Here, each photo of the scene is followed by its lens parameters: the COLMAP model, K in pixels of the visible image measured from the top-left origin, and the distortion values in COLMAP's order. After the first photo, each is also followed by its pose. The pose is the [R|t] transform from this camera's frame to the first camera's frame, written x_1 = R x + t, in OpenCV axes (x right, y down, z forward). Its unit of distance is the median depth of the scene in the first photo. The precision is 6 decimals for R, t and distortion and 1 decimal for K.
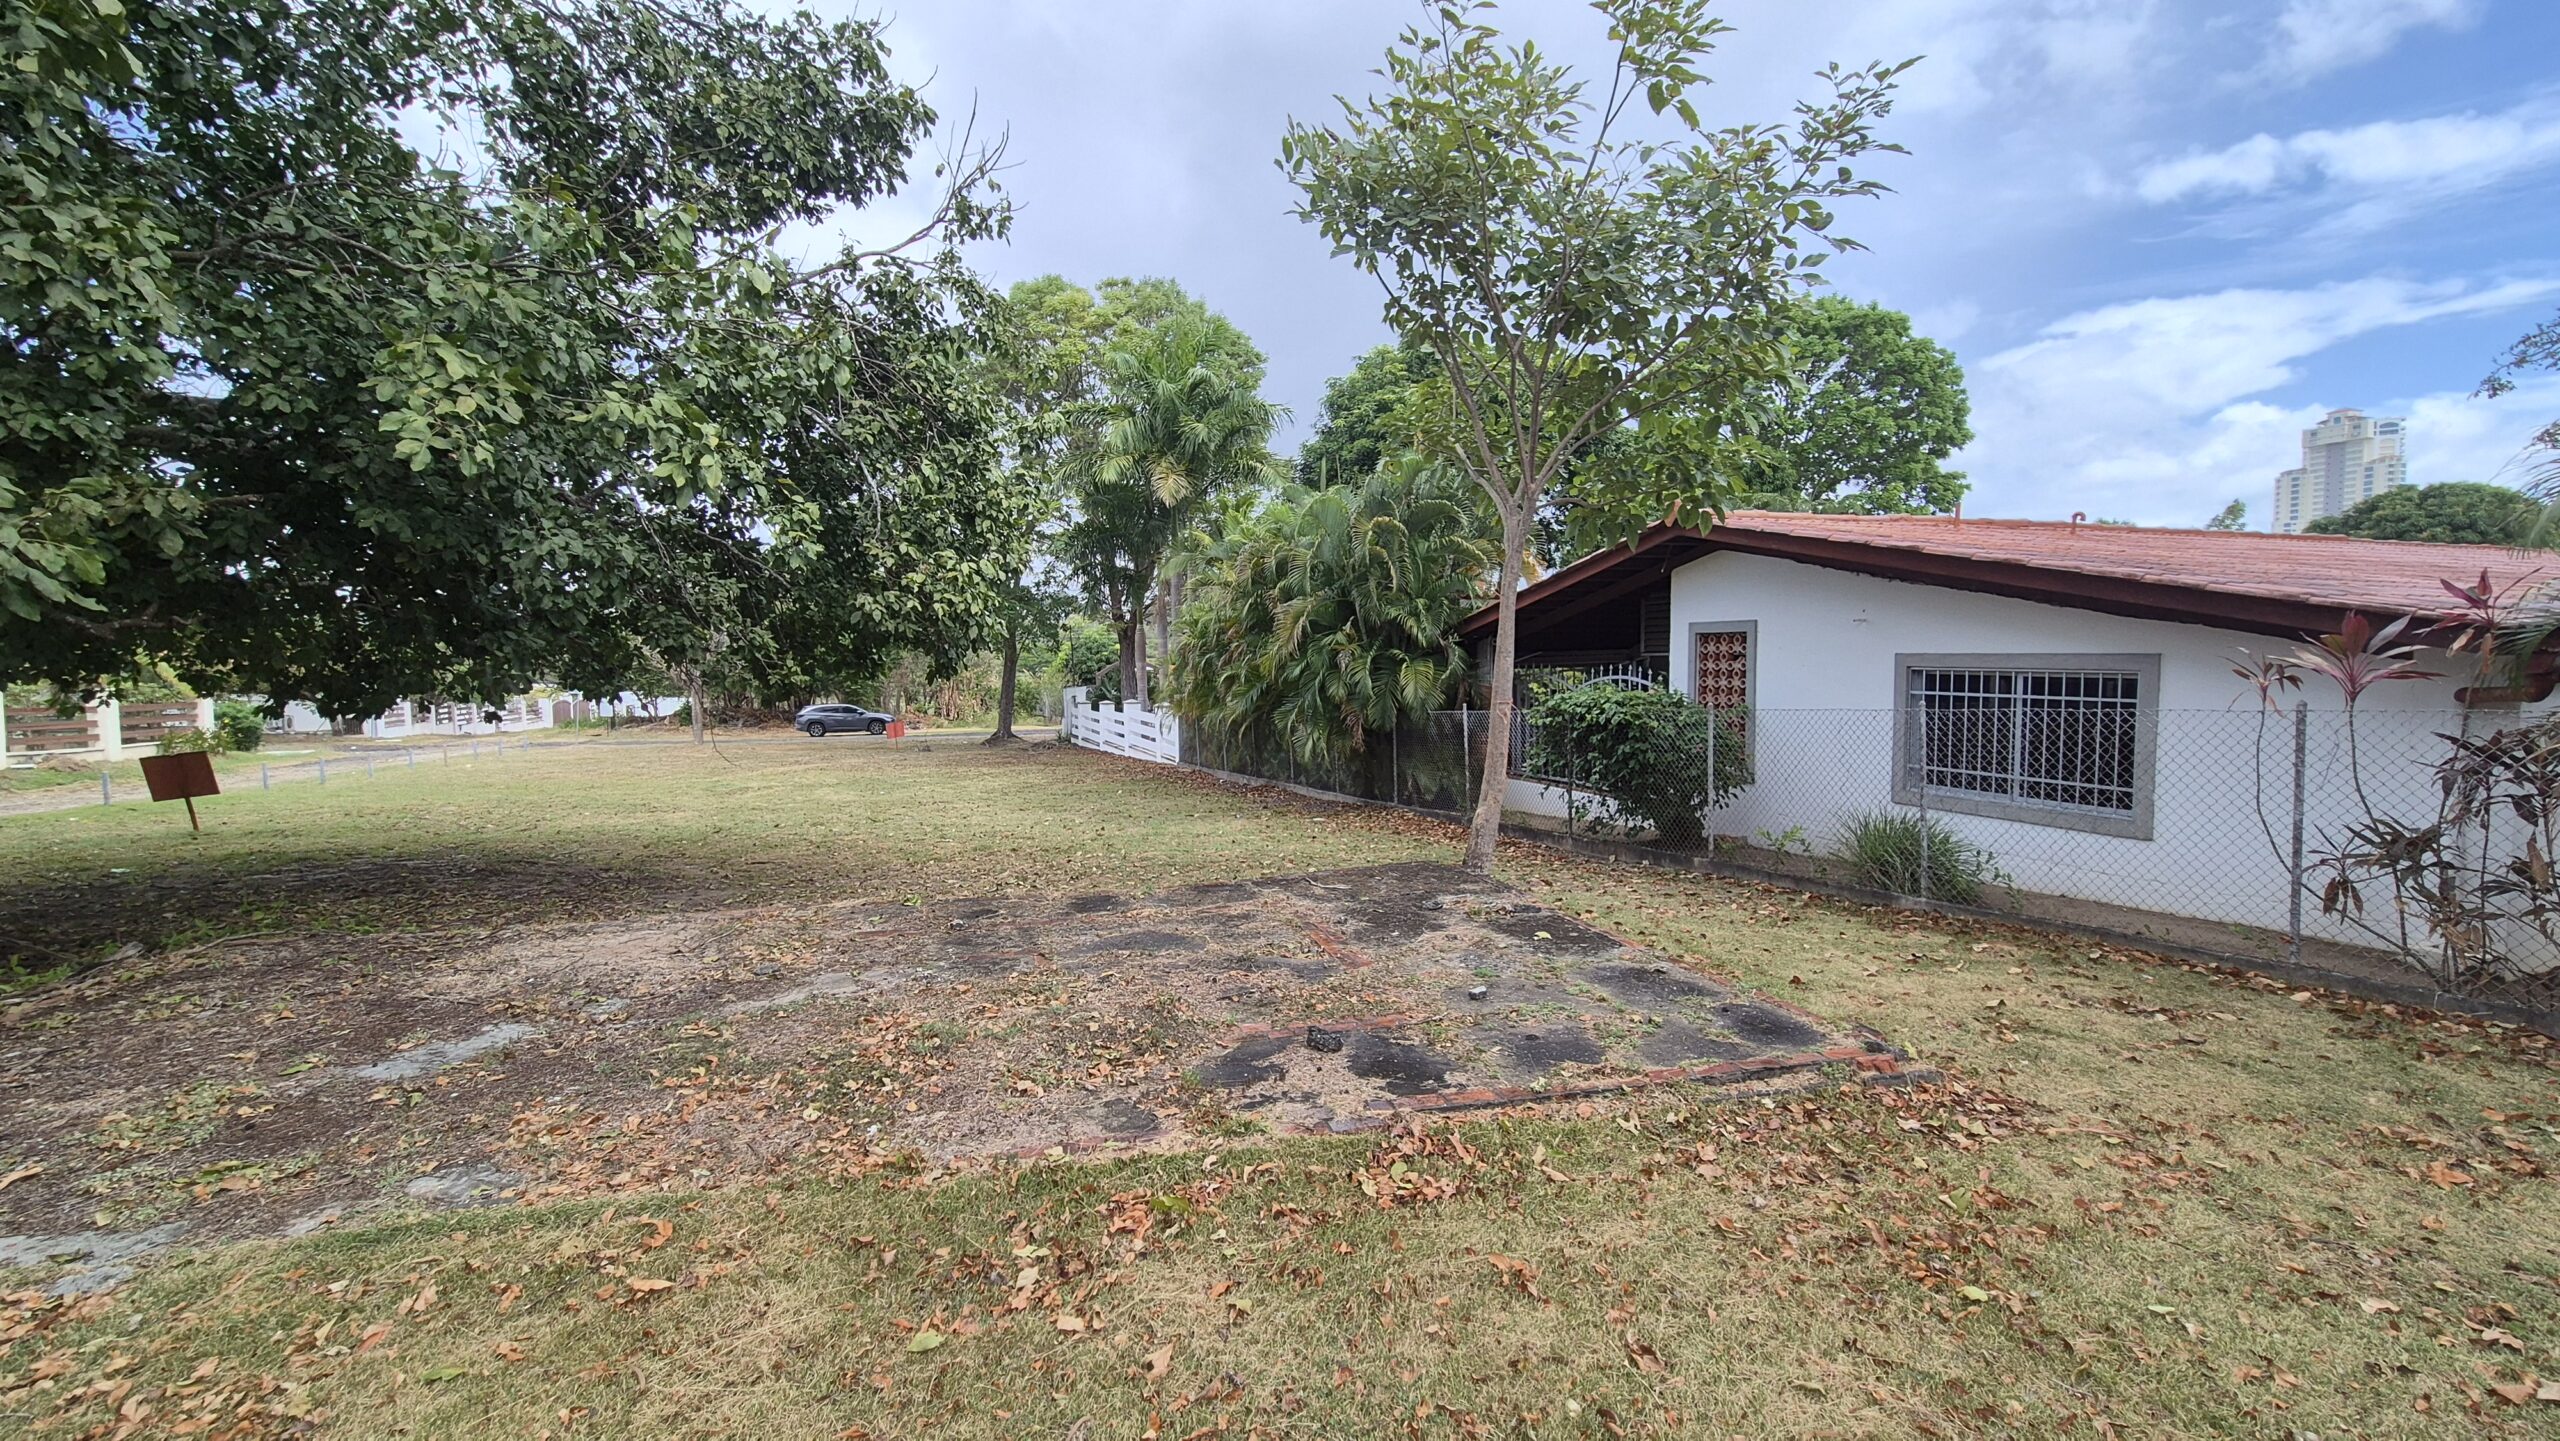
lens RADIAL K [[1049.7, 0, 1290.1], [0, 1049.7, 716.7], [0, 0, 1]] dist [-0.001310, 0.001167]
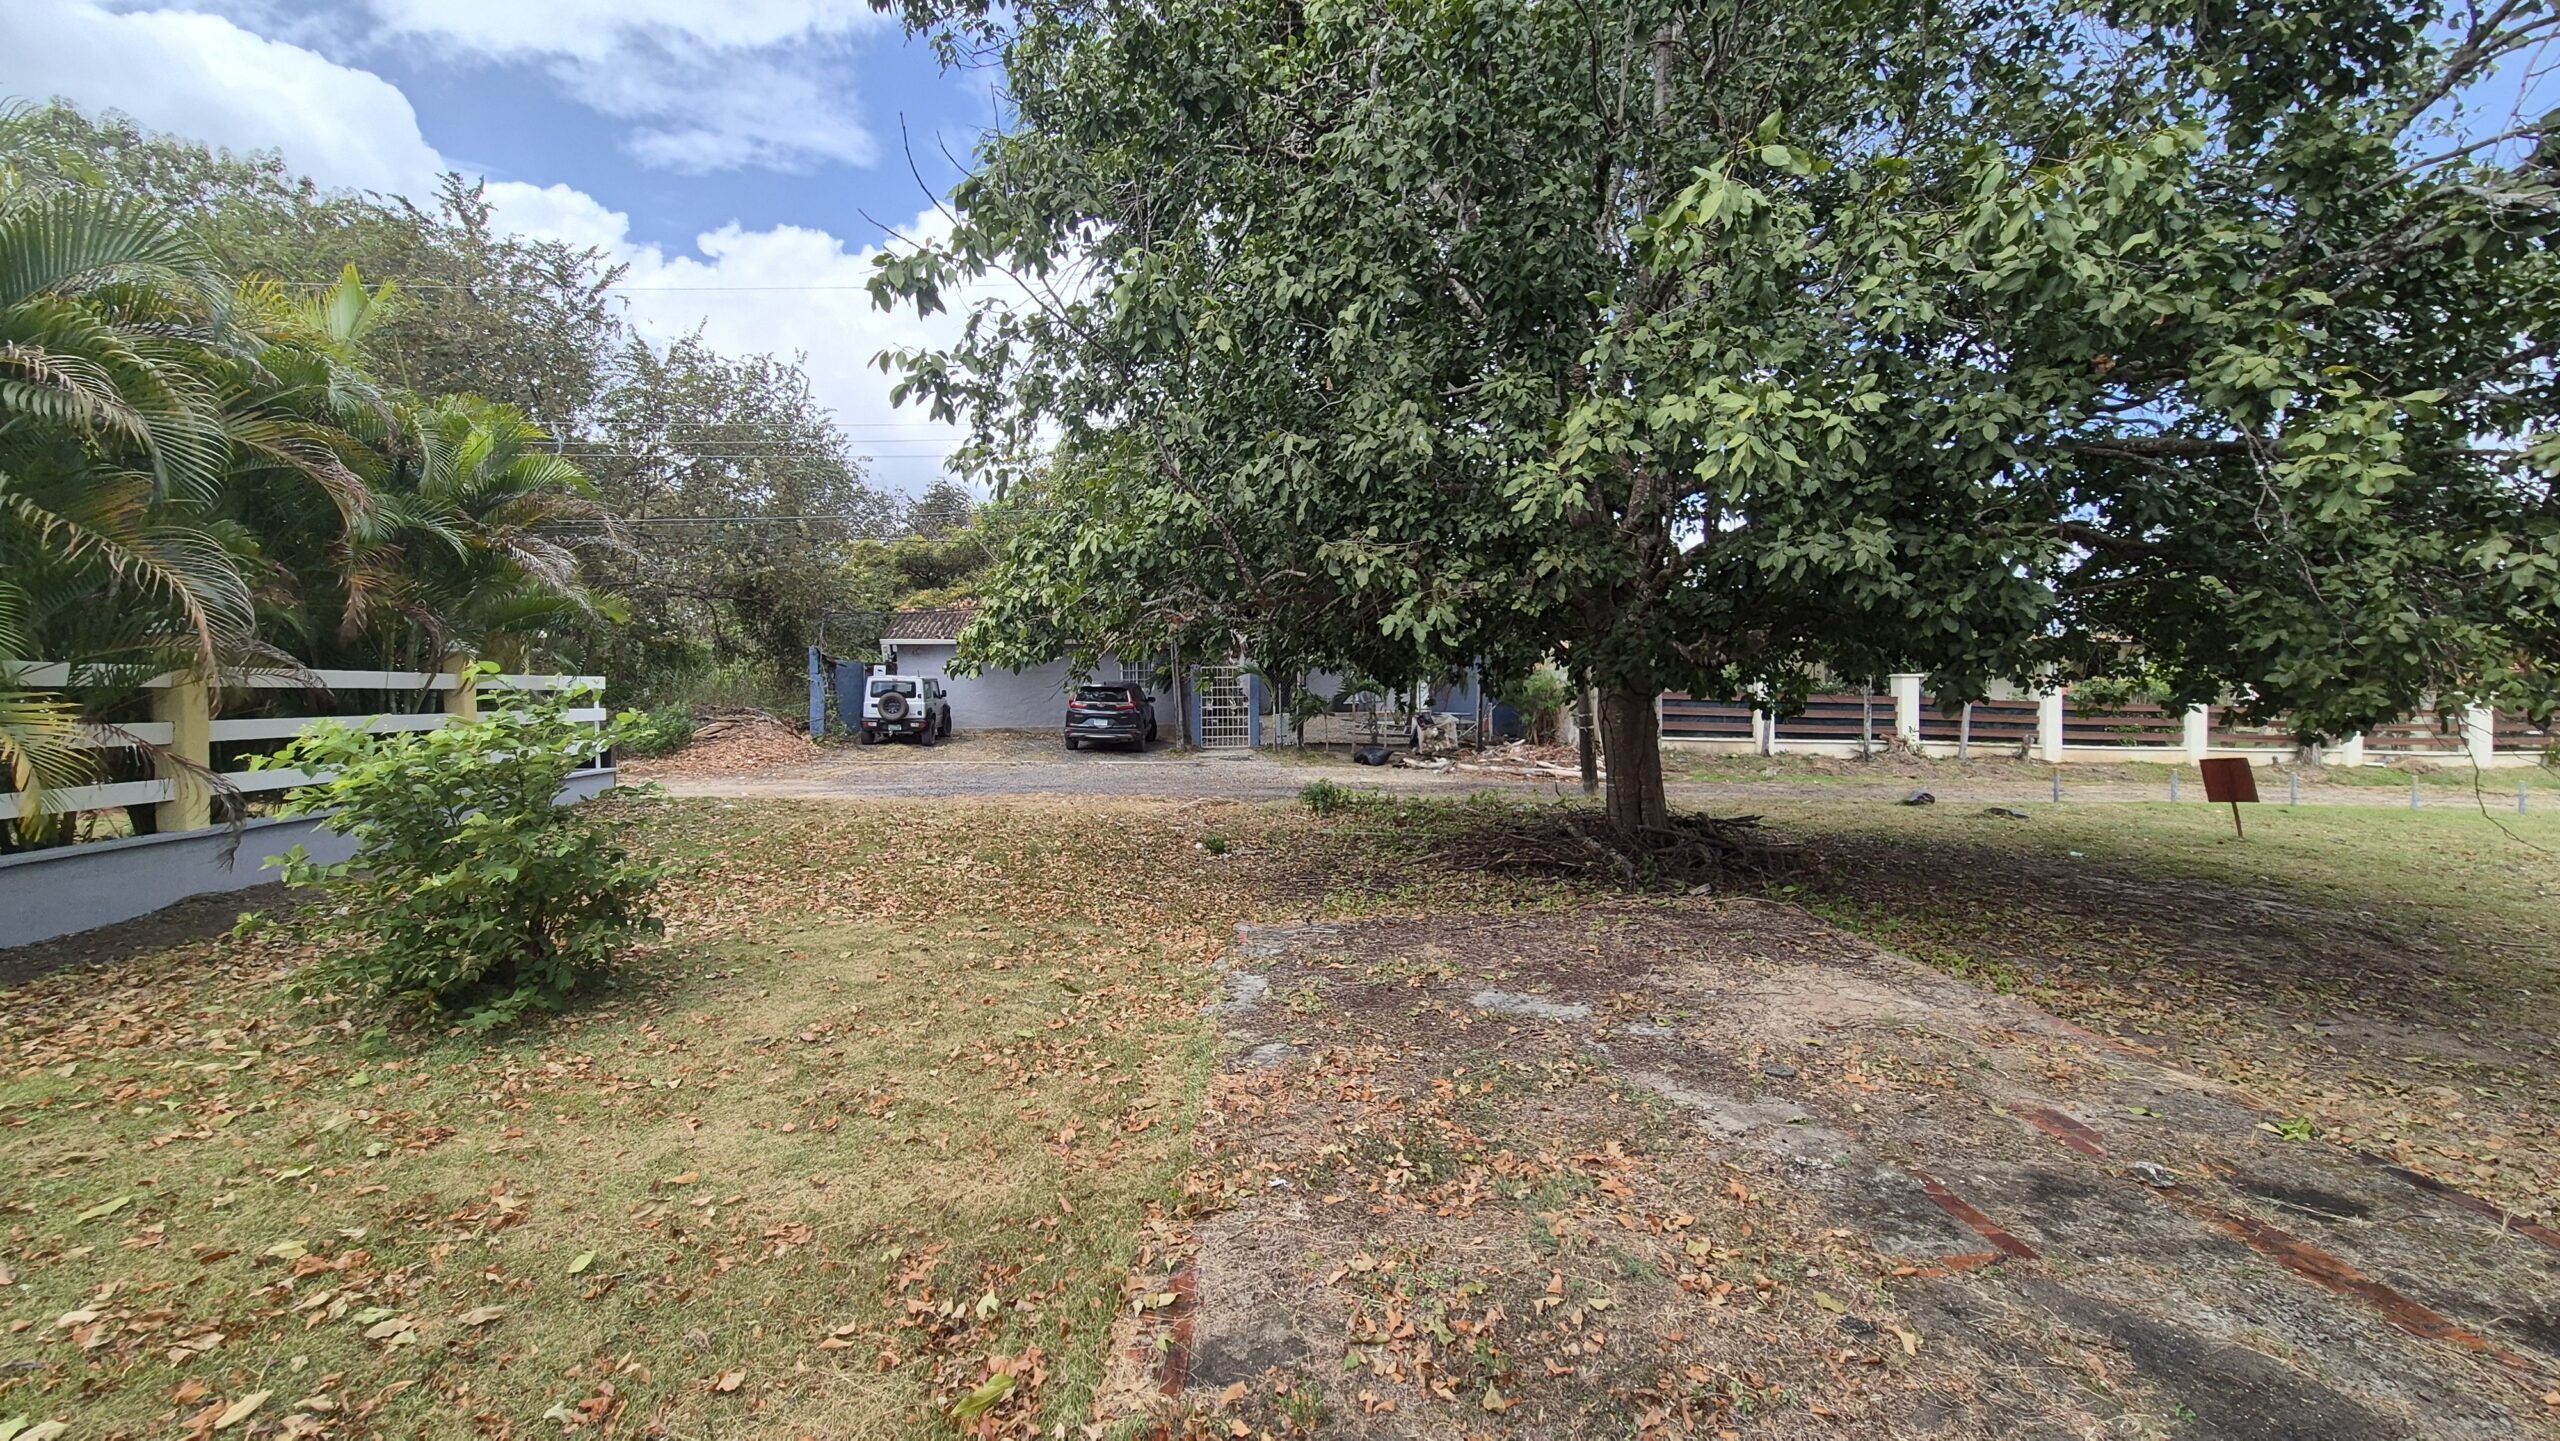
lens RADIAL K [[1049.7, 0, 1291.5], [0, 1049.7, 719.6], [0, 0, 1]] dist [-0.001310, 0.001167]
pose [[-0.221346, 0.043477, -0.974226, 0.220426], [-0.041657, 0.997672, 0.053988, -0.031372], [0.974305, 0.052533, -0.219020, 0.529122]]
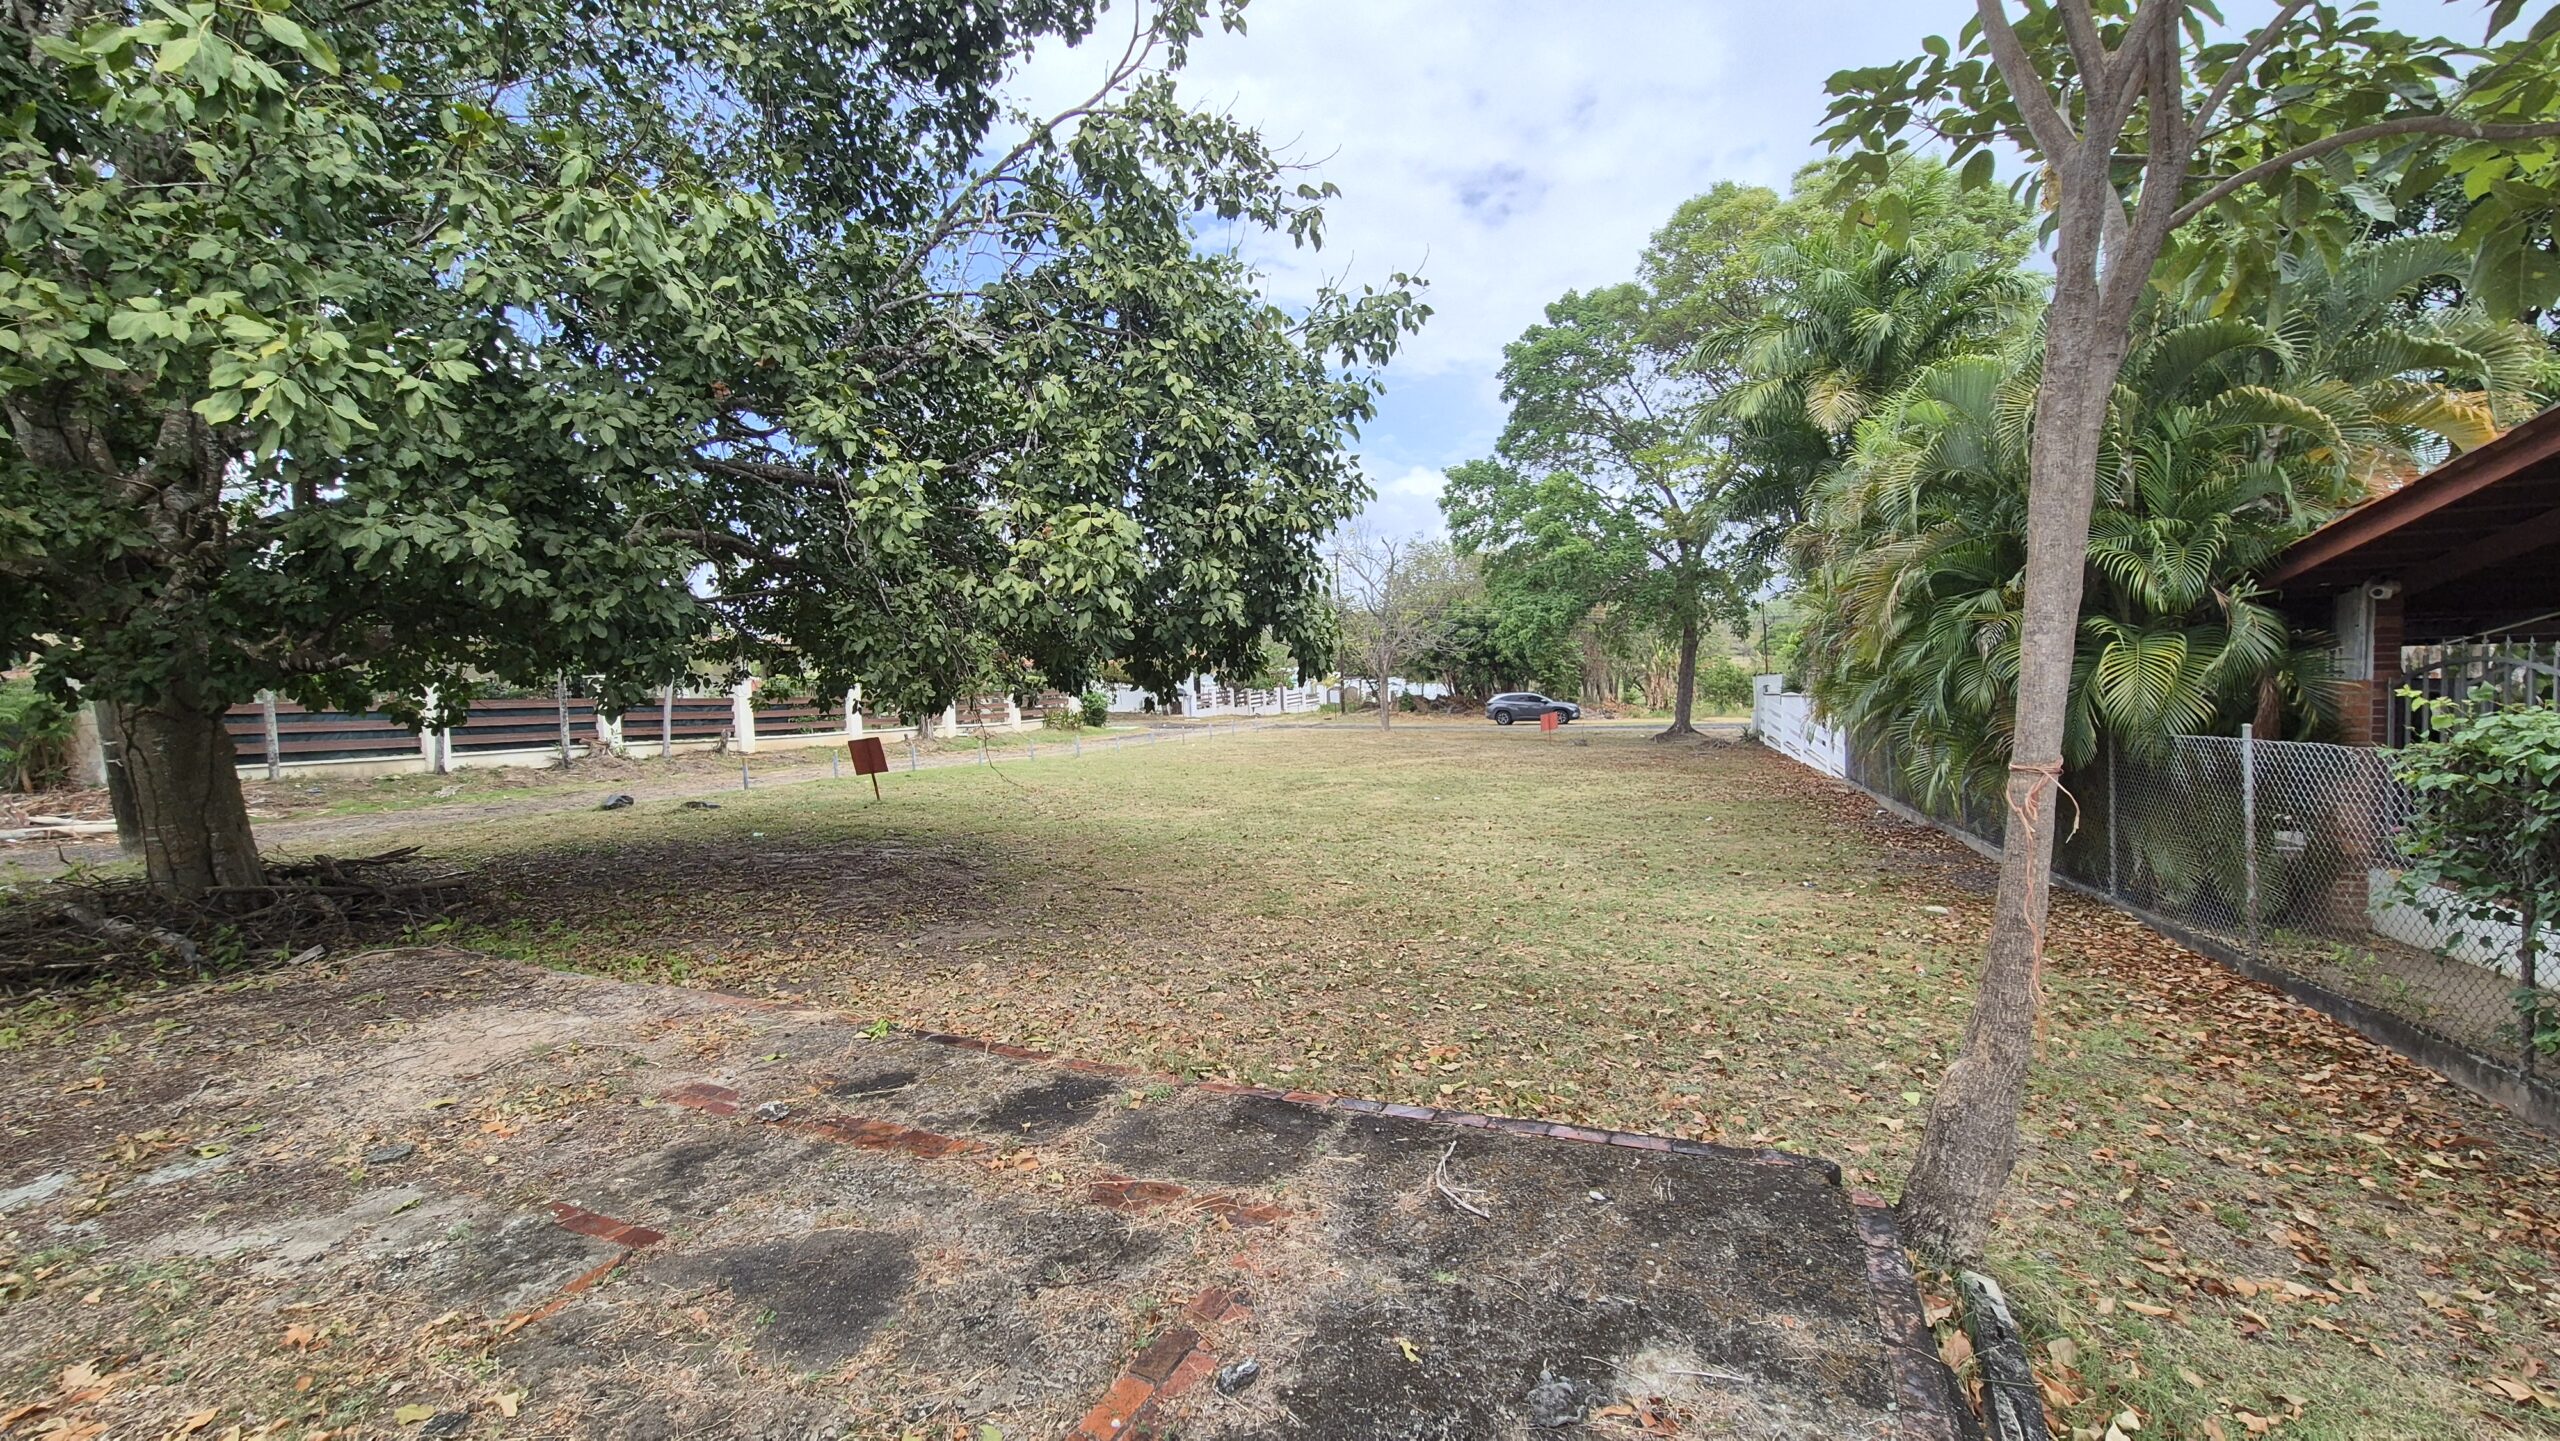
lens RADIAL K [[1049.7, 0, 1287.1], [0, 1049.7, 719.2], [0, 0, 1]] dist [-0.001310, 0.001167]
pose [[0.765995, 0.022351, -0.642458, 0.226387], [-0.011401, 0.999711, 0.021186, -0.032839], [0.642746, -0.008903, 0.766028, 0.567623]]
